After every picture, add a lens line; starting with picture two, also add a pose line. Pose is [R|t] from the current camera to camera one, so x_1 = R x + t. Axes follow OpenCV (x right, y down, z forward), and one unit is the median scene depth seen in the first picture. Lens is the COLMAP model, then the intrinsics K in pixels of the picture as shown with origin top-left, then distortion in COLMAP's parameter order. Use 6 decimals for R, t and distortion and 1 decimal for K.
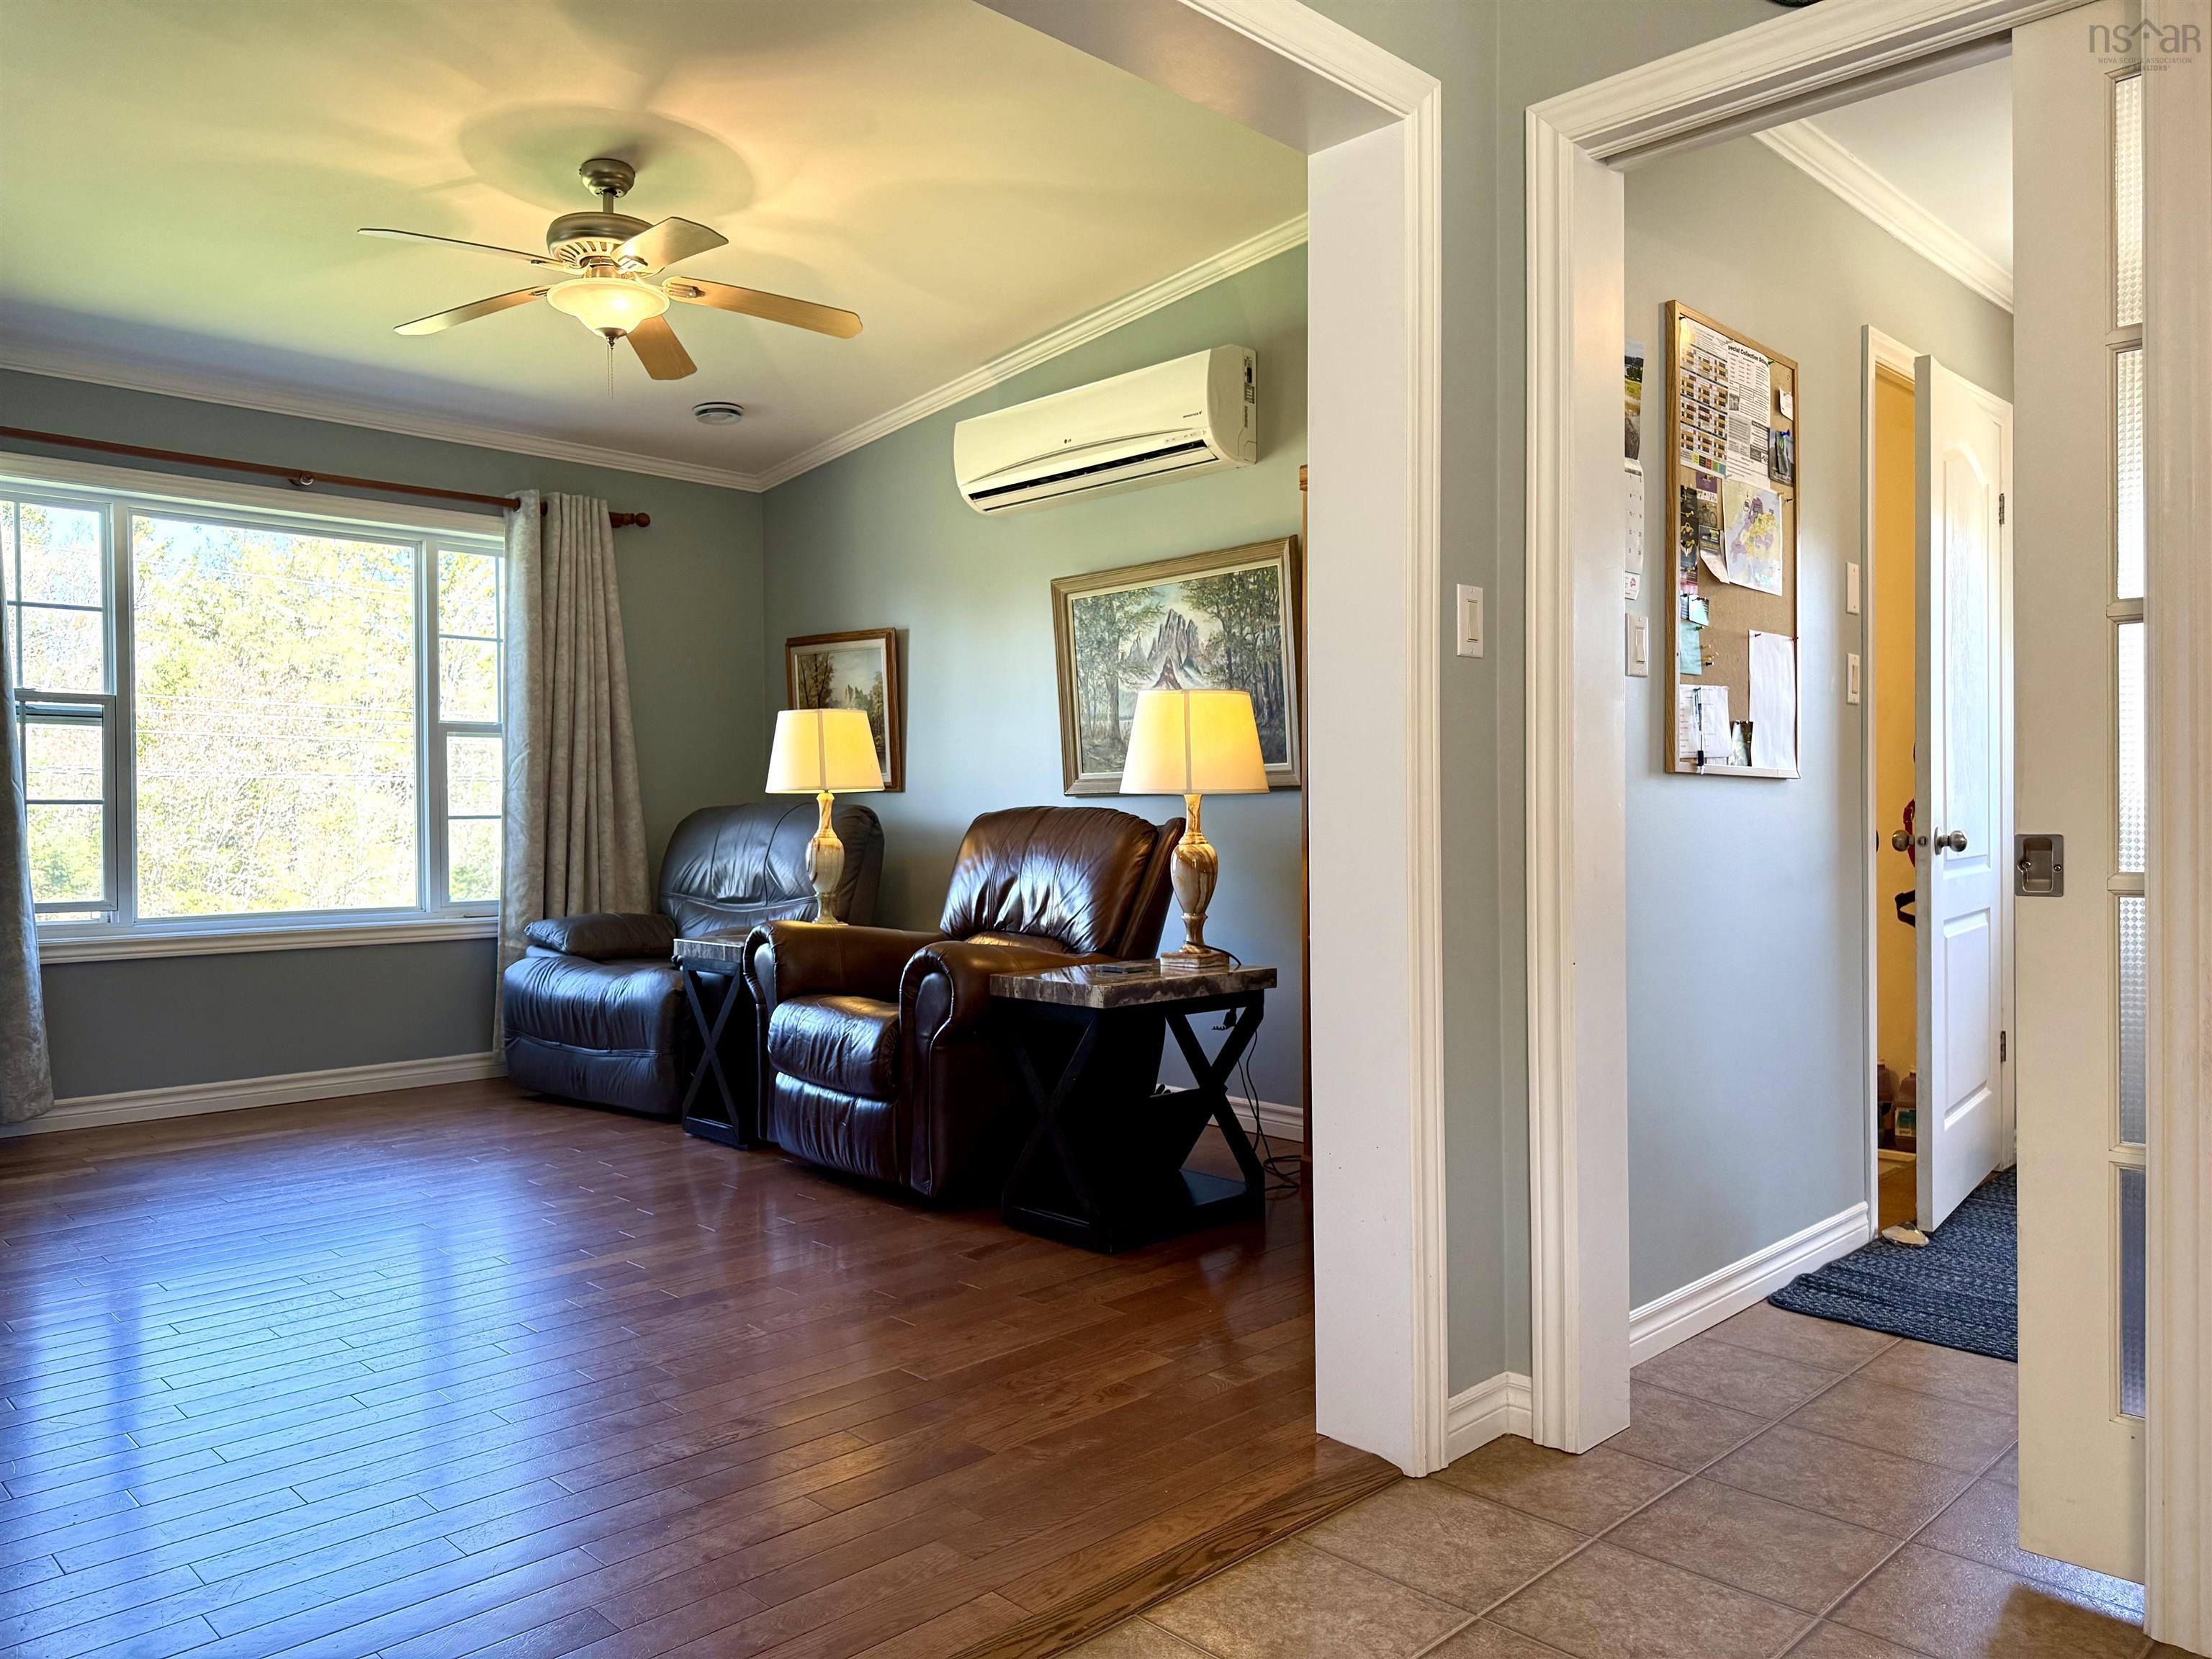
lens RADIAL K [[1575.4, 0, 1105.6], [0, 1575.4, 827.0], [0, 0, 1]] dist [0.057505, -0.062059]
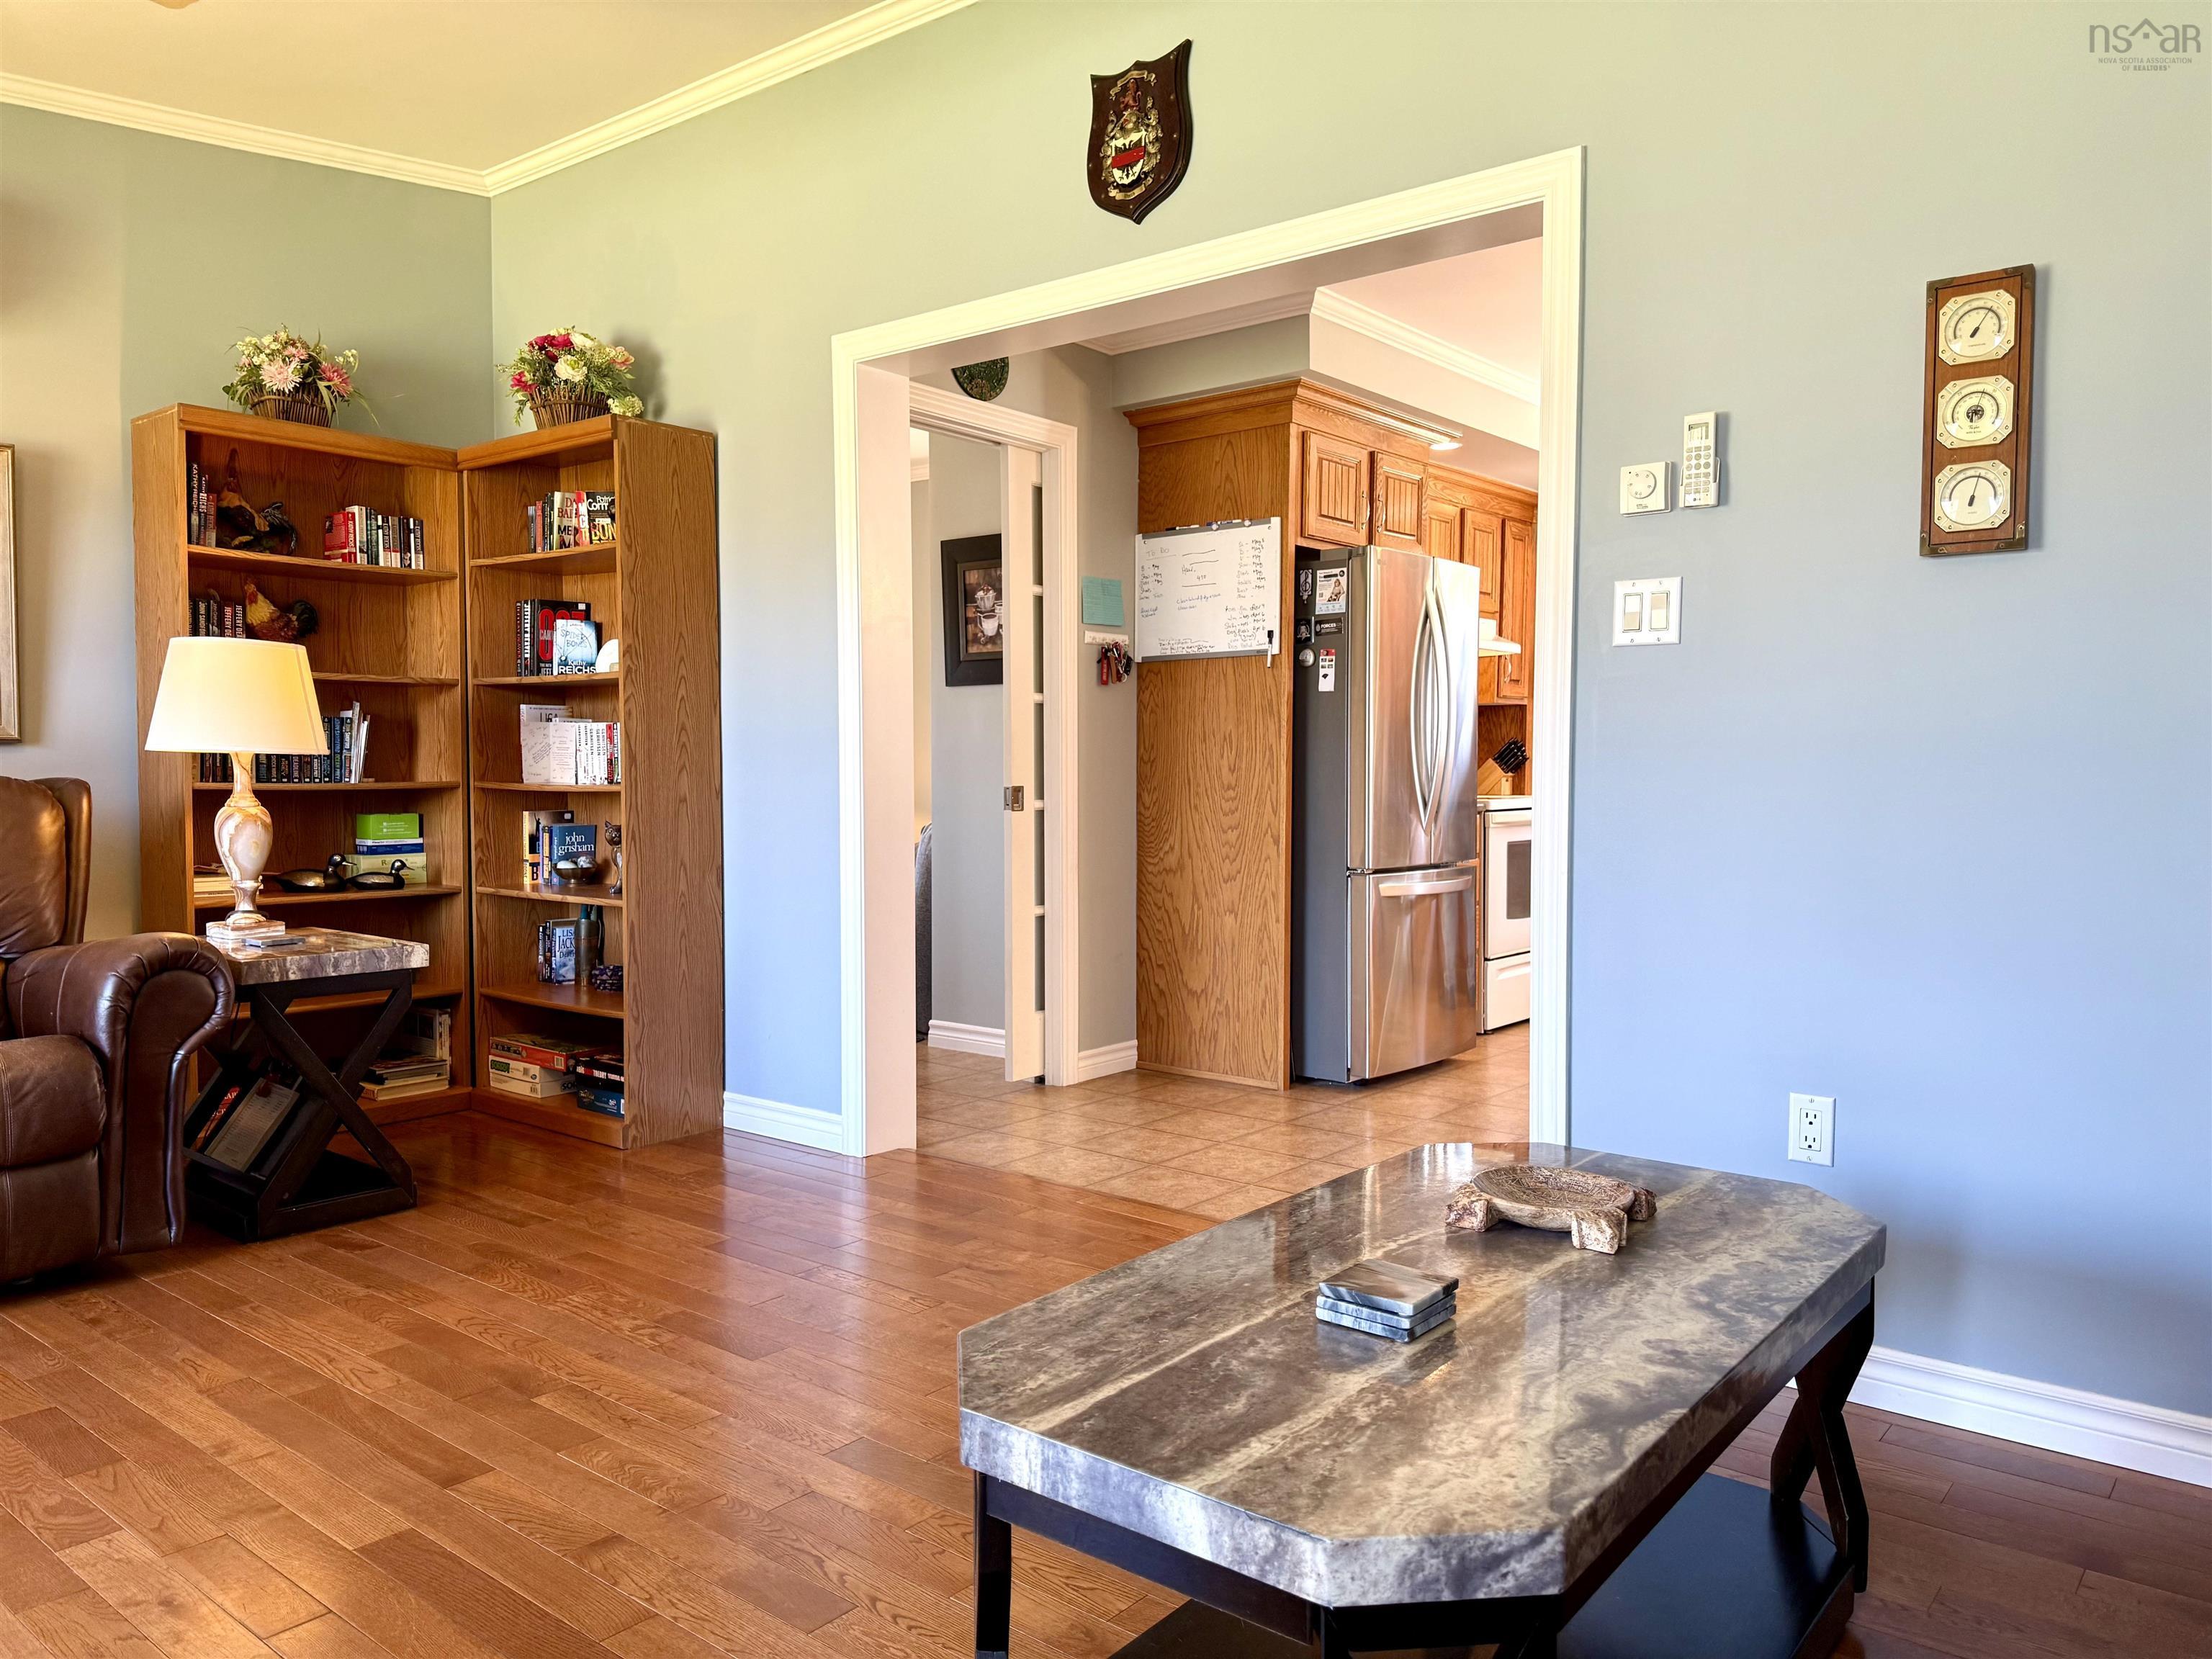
lens RADIAL K [[1575.4, 0, 1122.3], [0, 1575.4, 826.6], [0, 0, 1]] dist [0.057505, -0.062059]
pose [[-0.113406, -0.032743, 0.993009, -0.706915], [0.007283, 0.999403, 0.033785, -0.003268], [-0.993522, 0.011063, -0.113100, 0.440107]]
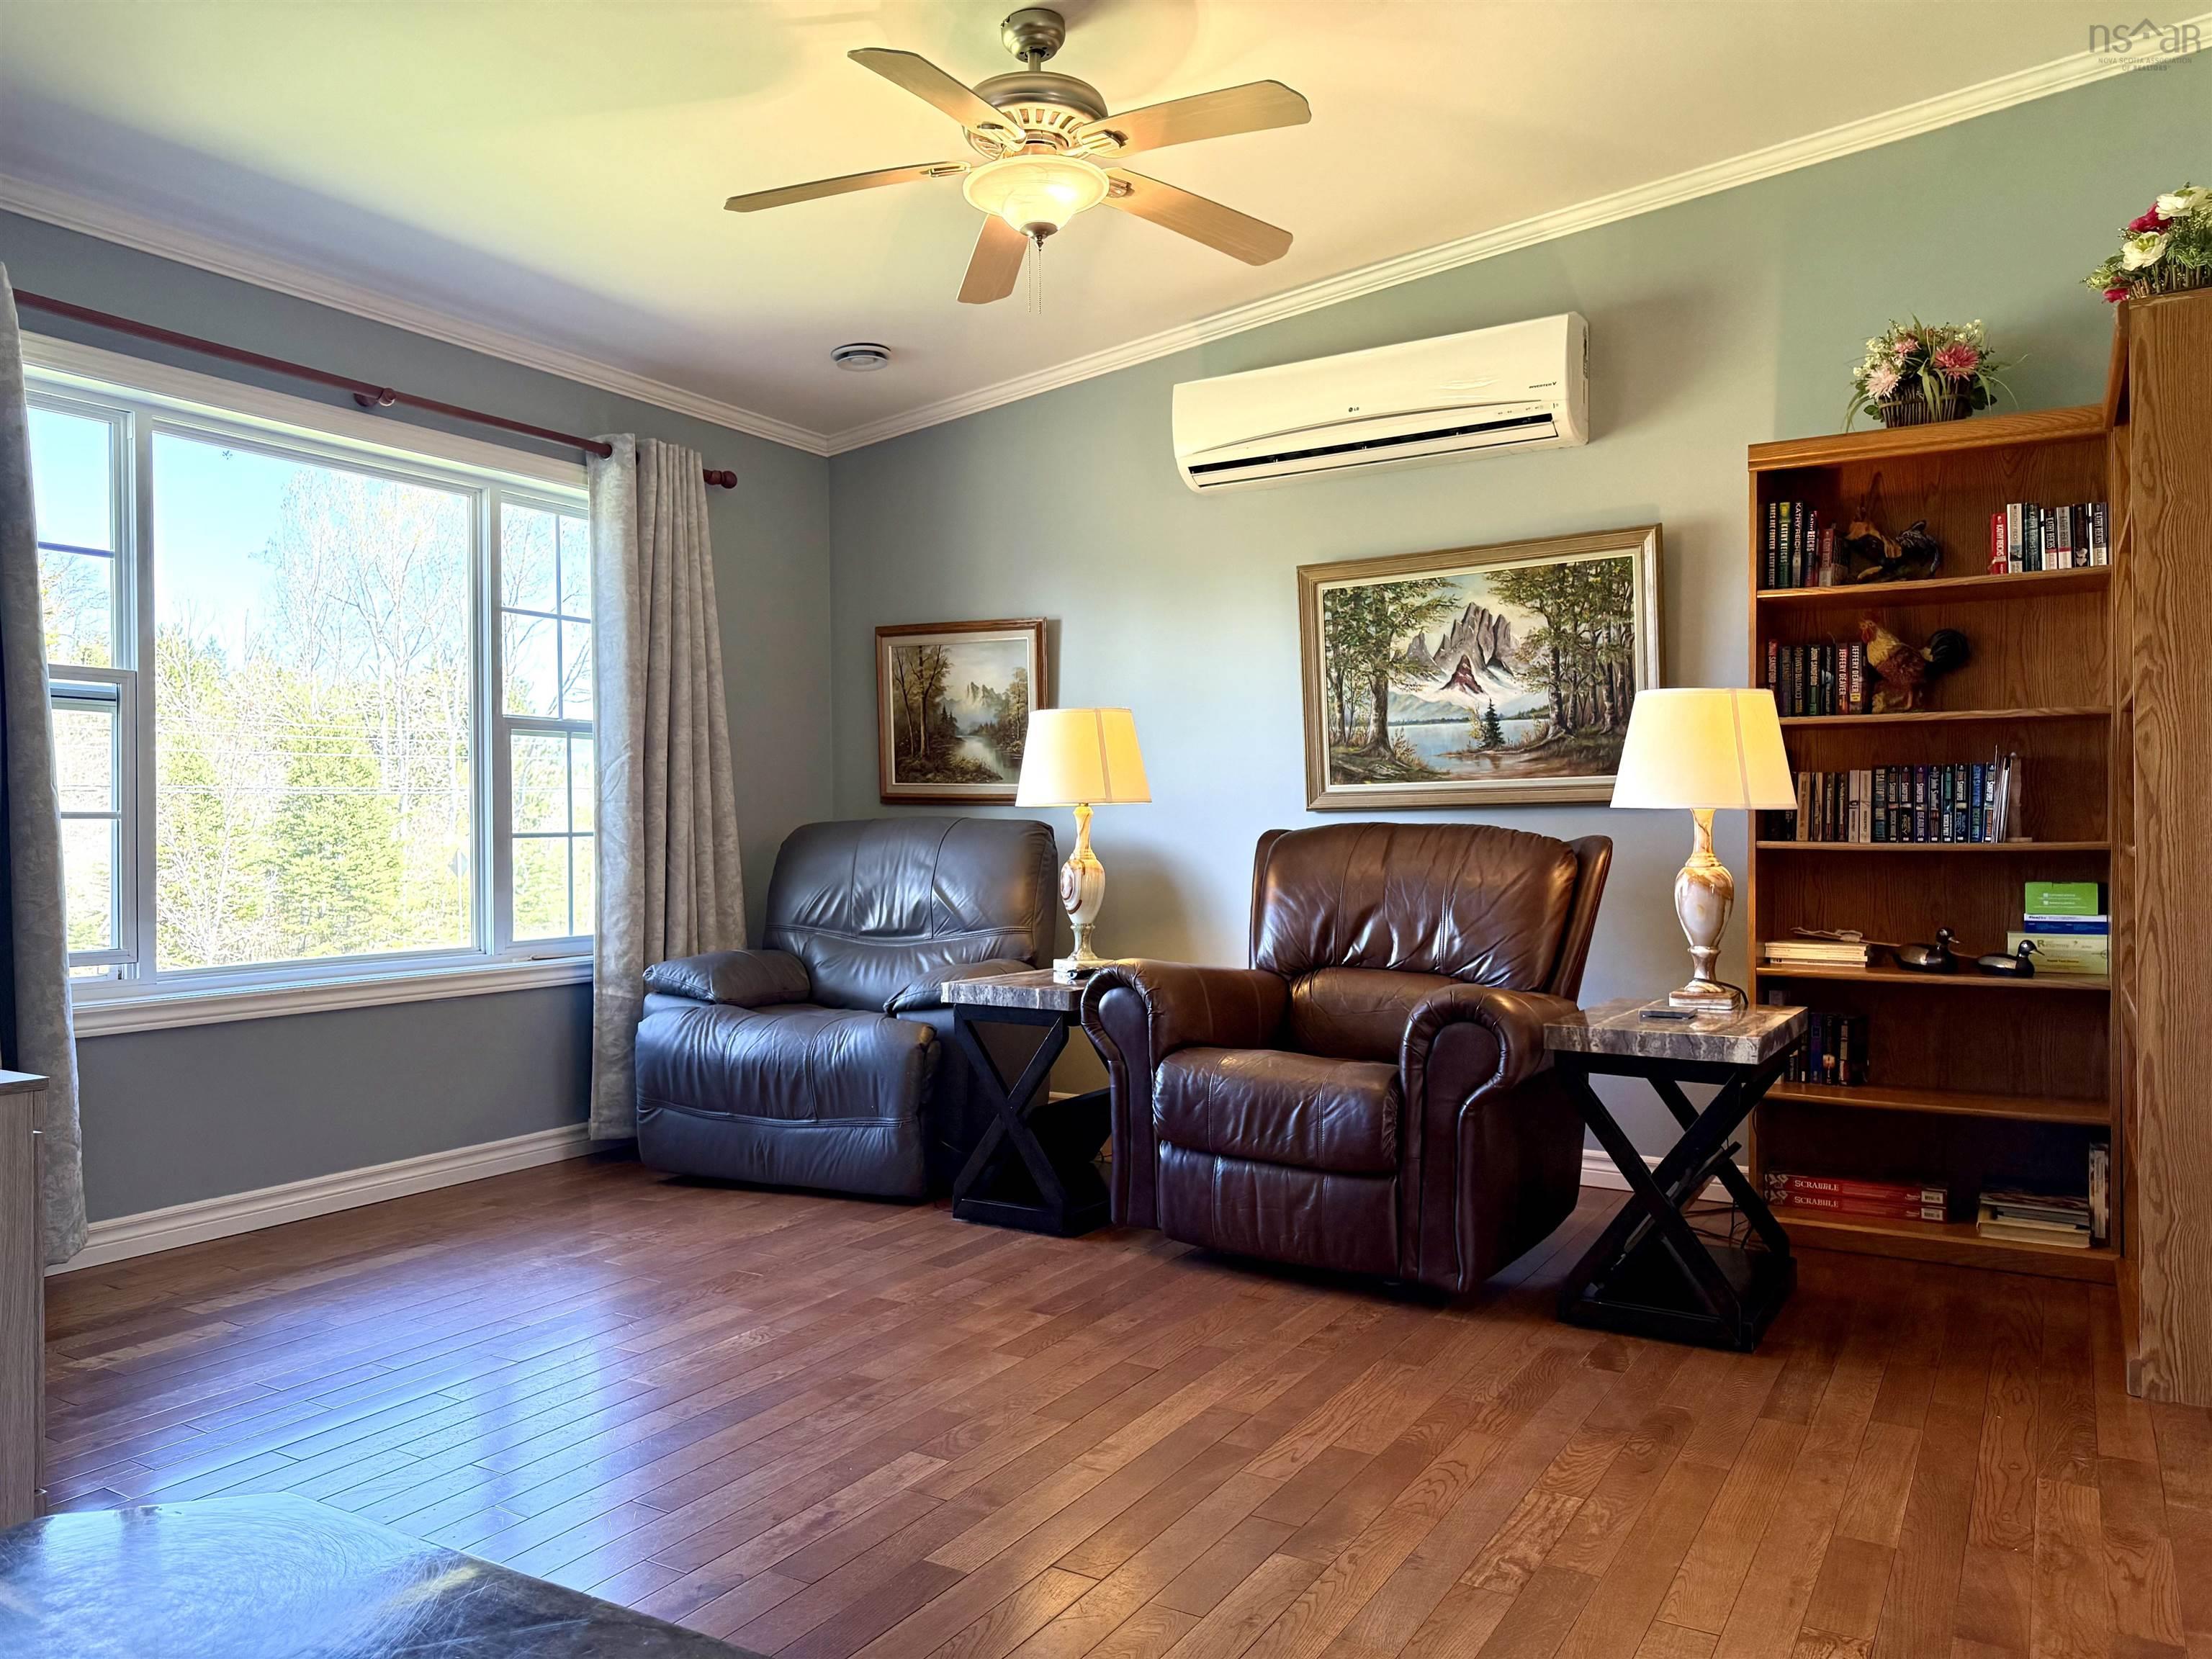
lens RADIAL K [[1575.4, 0, 1116.3], [0, 1575.4, 826.1], [0, 0, 1]] dist [0.057505, -0.062059]
pose [[0.969643, 0.000339, 0.244523, -0.358363], [0.002459, 0.999935, -0.011138, -0.001228], [-0.244511, 0.011401, 0.969579, 0.169998]]
